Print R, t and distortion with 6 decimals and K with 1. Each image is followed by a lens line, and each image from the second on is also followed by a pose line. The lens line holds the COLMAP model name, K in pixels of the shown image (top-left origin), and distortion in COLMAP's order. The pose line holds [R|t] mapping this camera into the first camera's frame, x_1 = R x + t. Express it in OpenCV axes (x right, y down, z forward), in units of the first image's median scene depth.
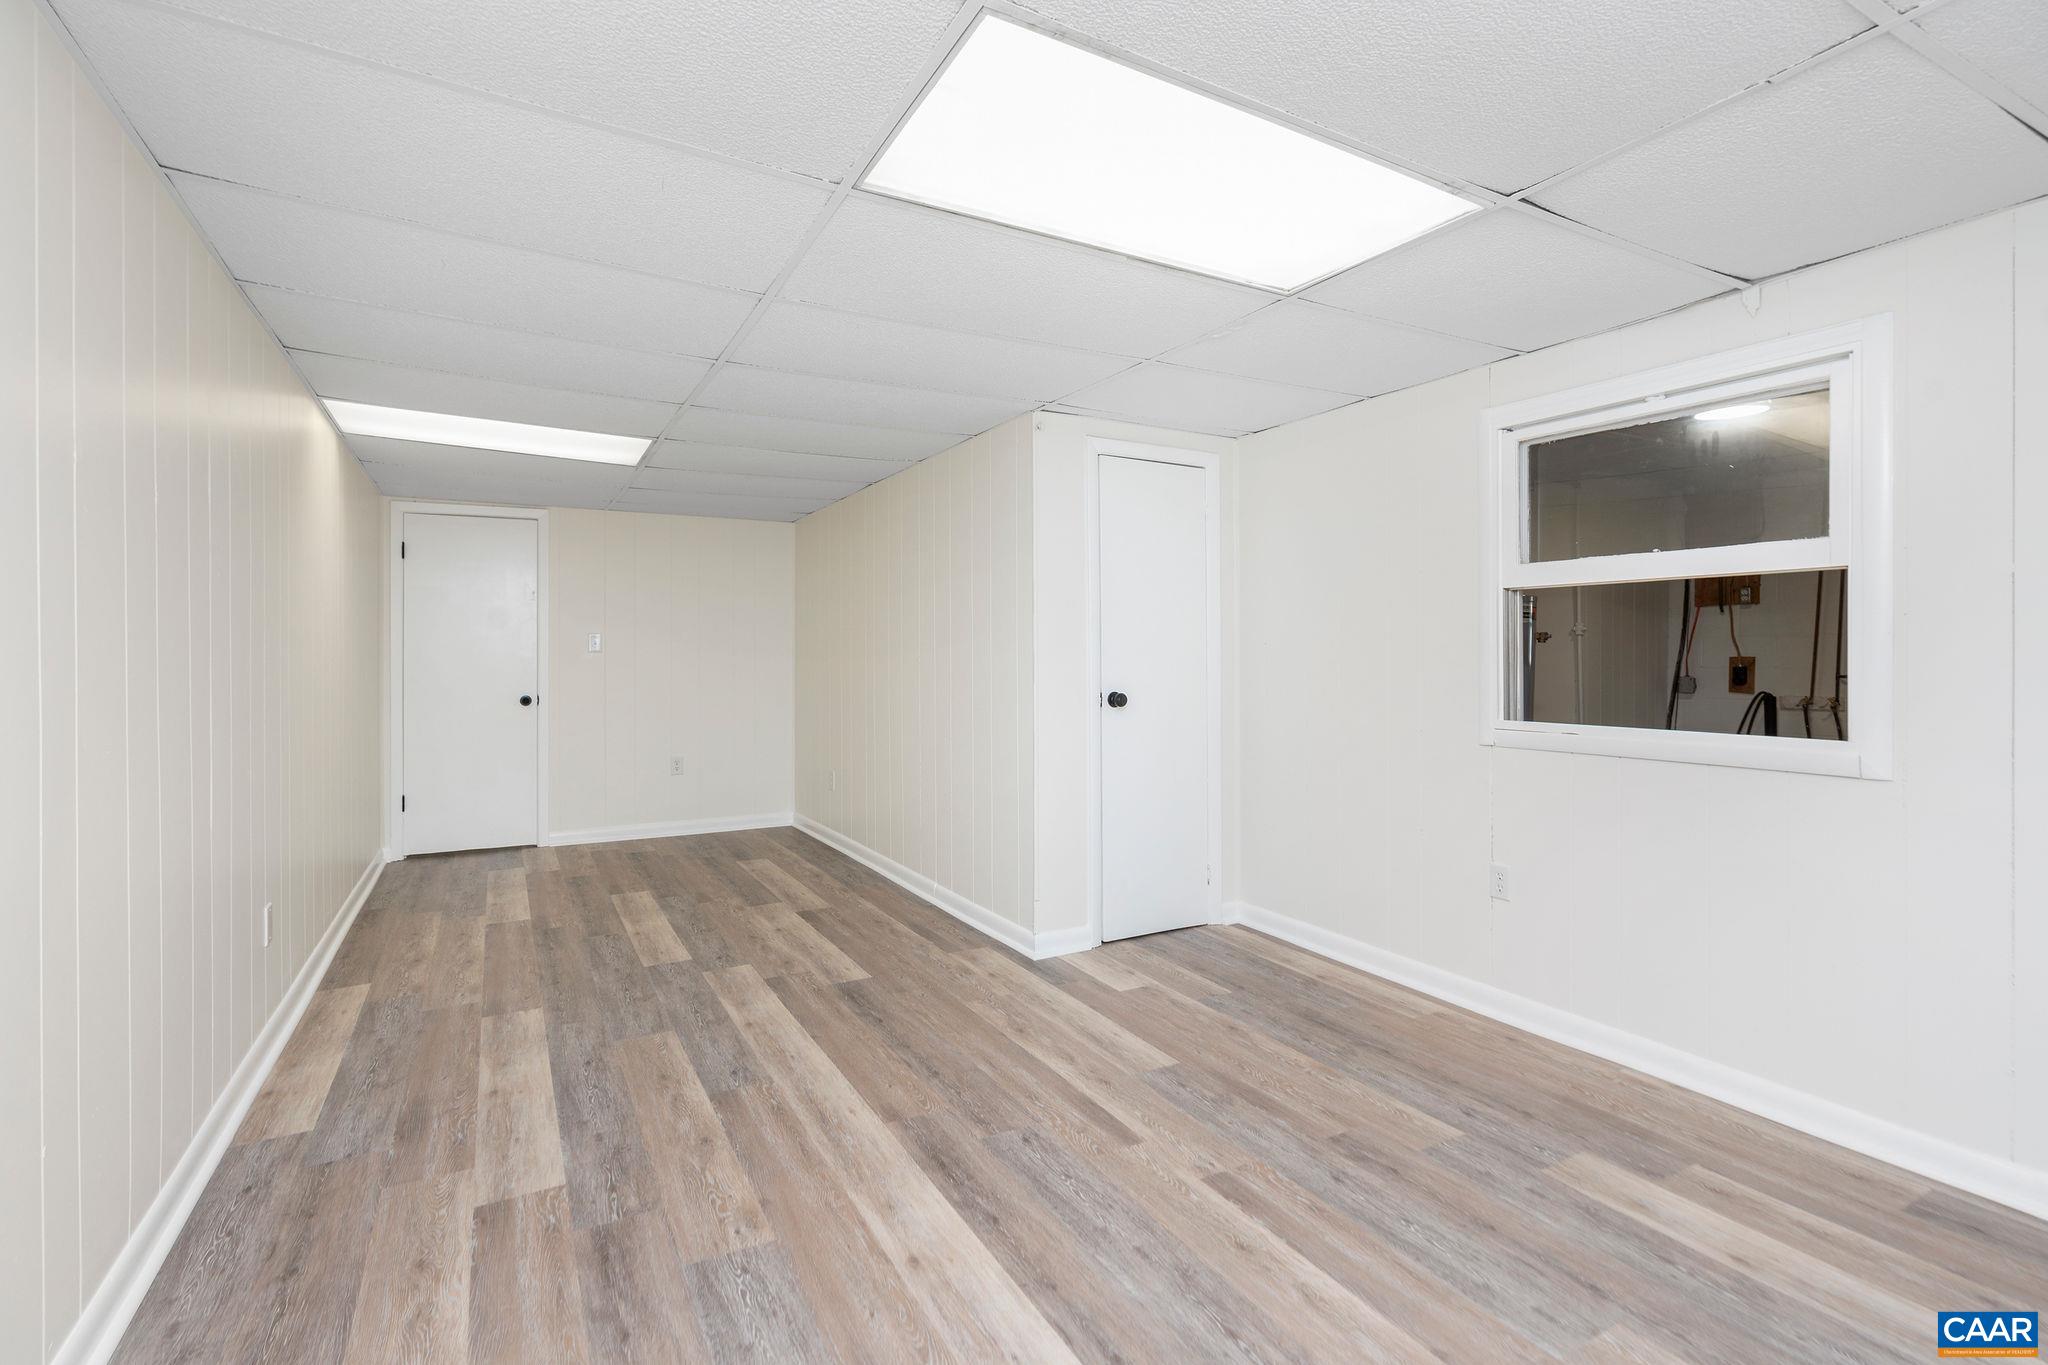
lens RADIAL K [[932.8, 0, 1021.3], [0, 932.8, 675.7], [0, 0, 1]] dist [0.003377, 0.002265]
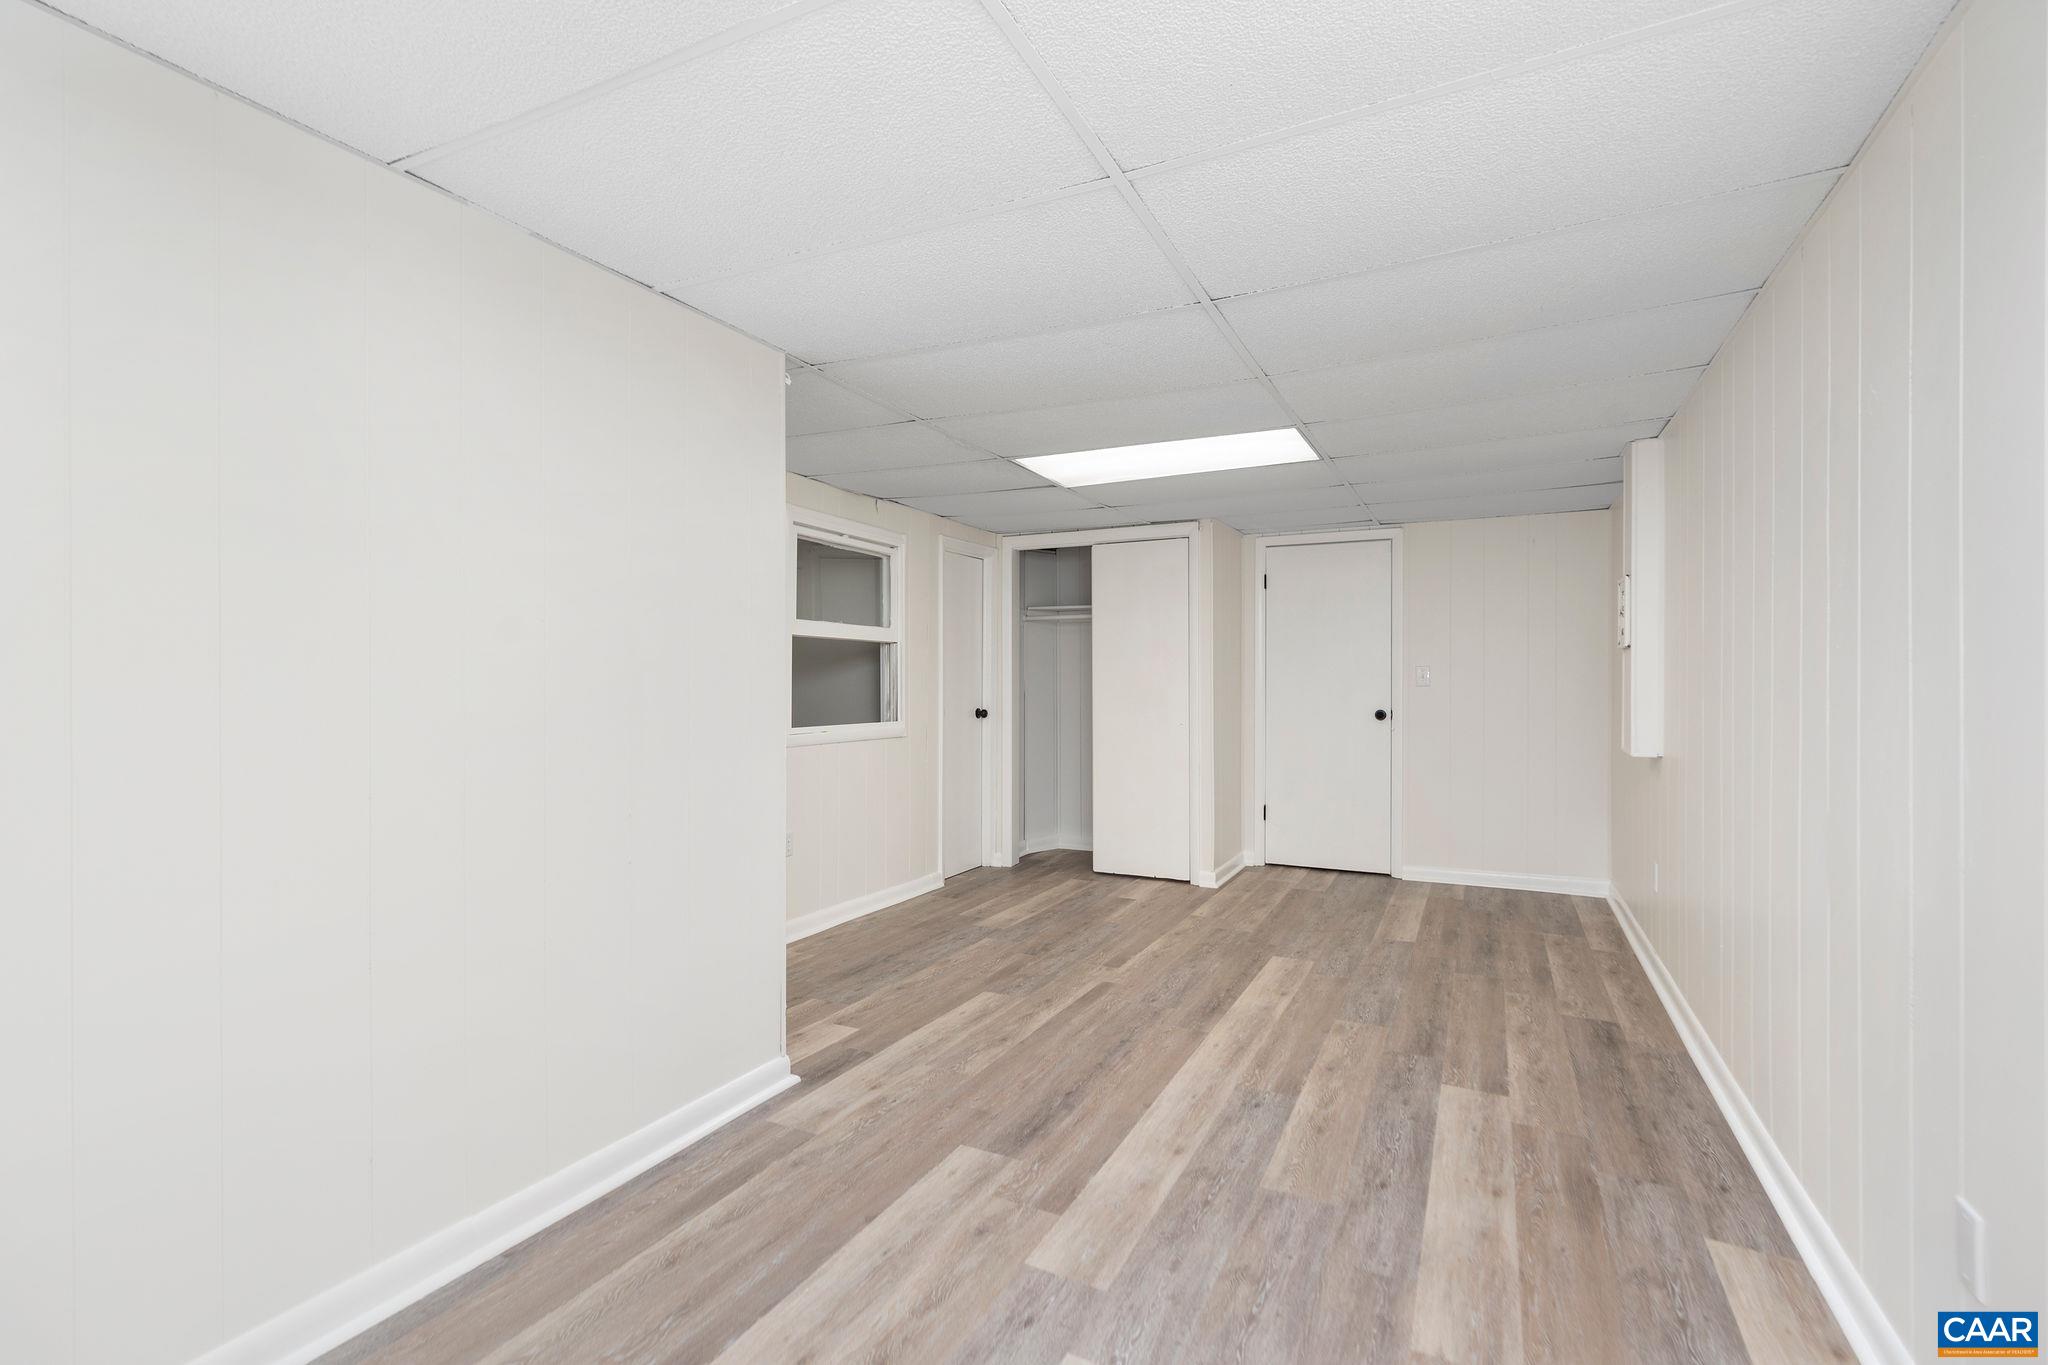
lens RADIAL K [[932.8, 0, 1020.5], [0, 932.8, 679.2], [0, 0, 1]] dist [0.003377, 0.002265]
pose [[-0.558617, 0.004530, 0.829413, -1.033709], [0.010474, 0.999944, 0.001593, -0.028709], [-0.829359, 0.009577, -0.558633, 1.837104]]
